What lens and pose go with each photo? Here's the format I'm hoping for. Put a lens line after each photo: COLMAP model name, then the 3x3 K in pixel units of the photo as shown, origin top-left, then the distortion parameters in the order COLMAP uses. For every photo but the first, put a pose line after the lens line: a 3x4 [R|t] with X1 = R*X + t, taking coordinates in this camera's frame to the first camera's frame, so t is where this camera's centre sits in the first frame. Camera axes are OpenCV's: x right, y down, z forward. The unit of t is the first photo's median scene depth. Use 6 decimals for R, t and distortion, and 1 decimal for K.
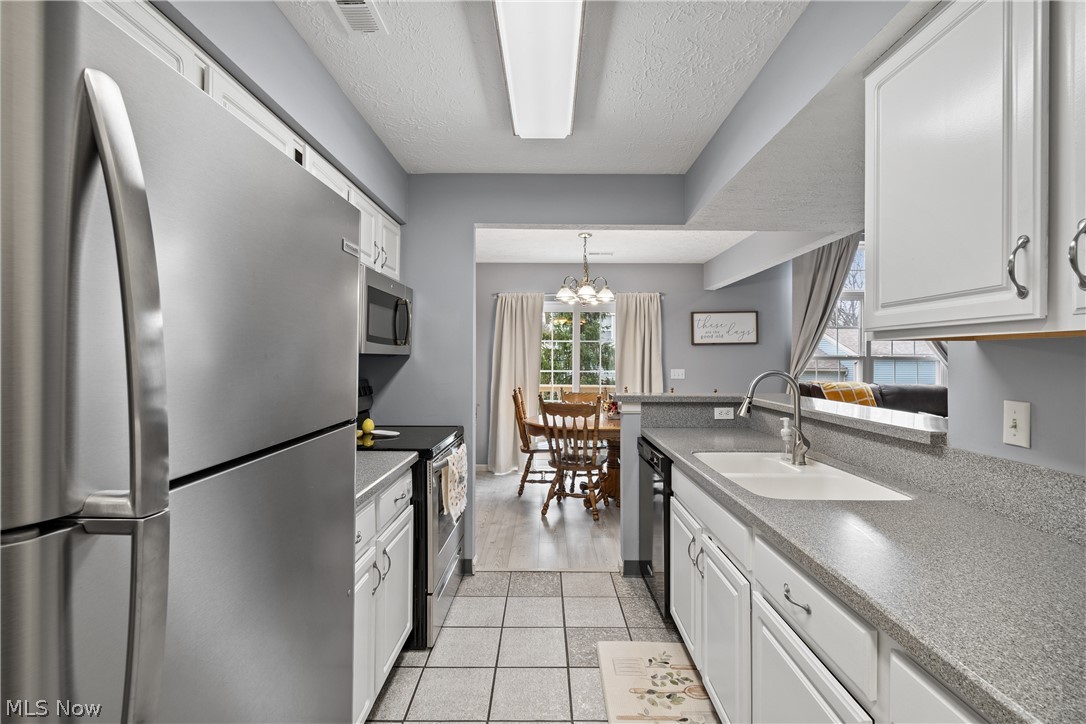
lens RADIAL K [[476.7, 0, 543.0], [0, 476.7, 362.0], [0, 0, 1]] dist [-0.000418, -0.000359]
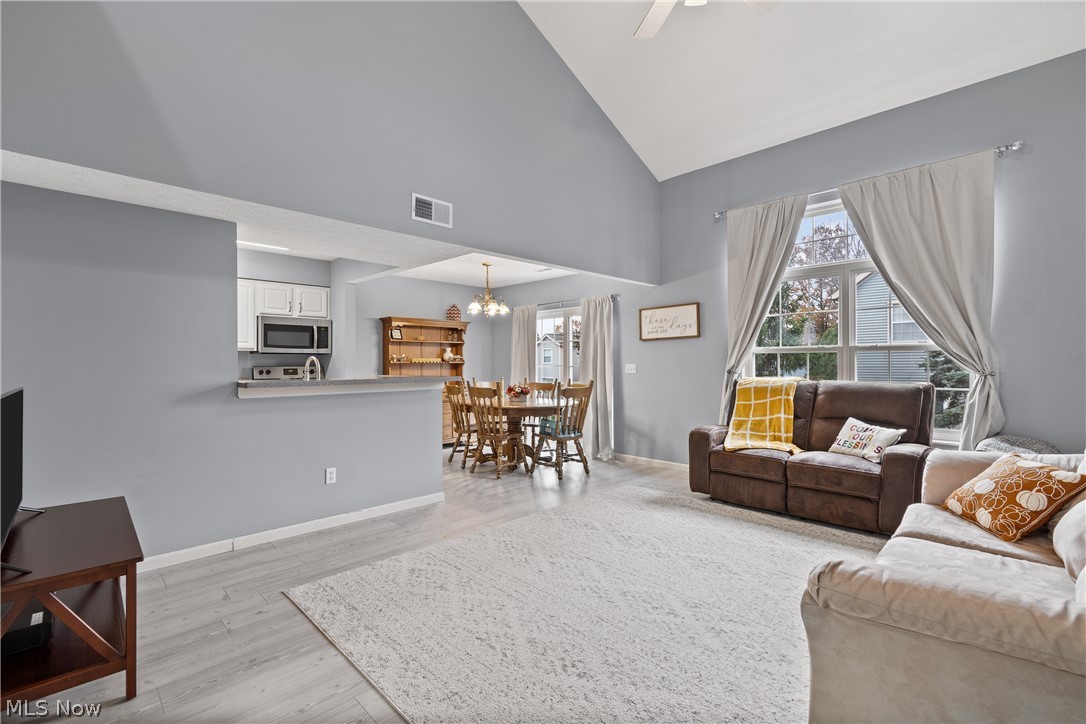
lens RADIAL K [[476.7, 0, 543.0], [0, 476.7, 362.0], [0, 0, 1]] dist [-0.000418, -0.000359]
pose [[0.712139, -0.006407, -0.702010, 0.911298], [0.002327, 0.999974, -0.006766, 0.018368], [0.702035, 0.003184, 0.712135, 0.099996]]
